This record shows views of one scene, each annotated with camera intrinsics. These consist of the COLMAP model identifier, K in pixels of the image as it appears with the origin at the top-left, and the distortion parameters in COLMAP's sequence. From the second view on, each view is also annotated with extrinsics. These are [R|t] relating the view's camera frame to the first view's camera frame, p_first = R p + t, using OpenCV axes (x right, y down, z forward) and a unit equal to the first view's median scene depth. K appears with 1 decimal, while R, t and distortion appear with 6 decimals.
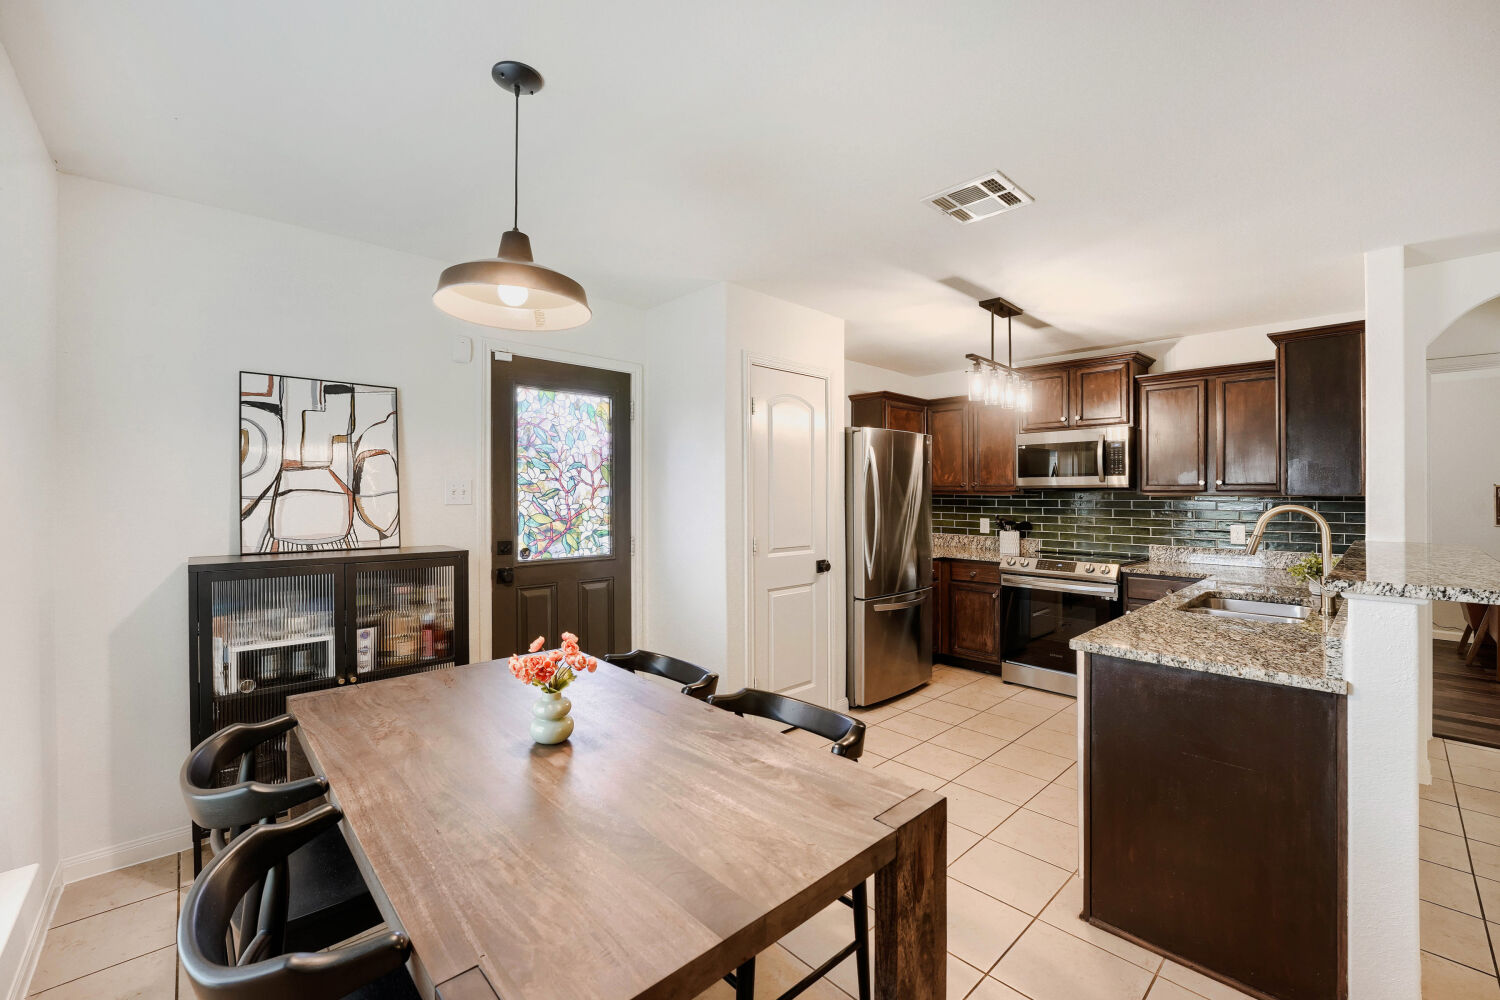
lens RADIAL K [[612.0, 0, 785.9], [0, 612.0, 500.8], [0, 0, 1]] dist [-0.010751, -0.000042]
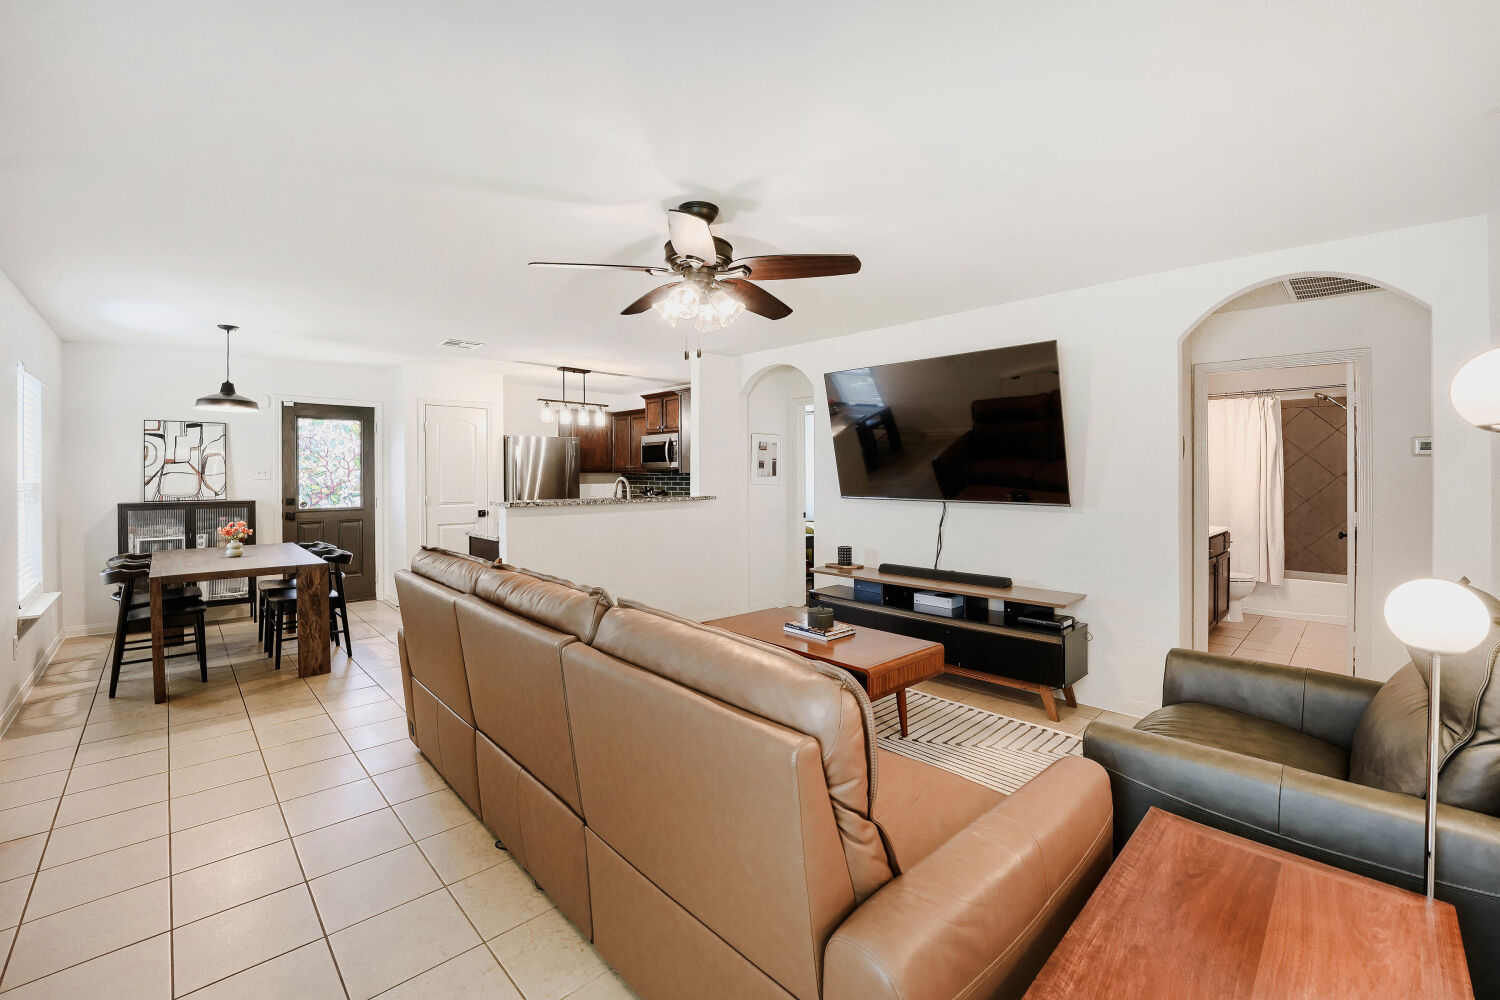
lens RADIAL K [[606.0, 0, 750.5], [0, 606.0, 475.7], [0, 0, 1]] dist [-0.000322, 0.000062]
pose [[0.999933, -0.003289, -0.011123, 1.180195], [0.003236, 0.999983, -0.004820, 0.009500], [0.011139, 0.004783, 0.999927, -1.050590]]
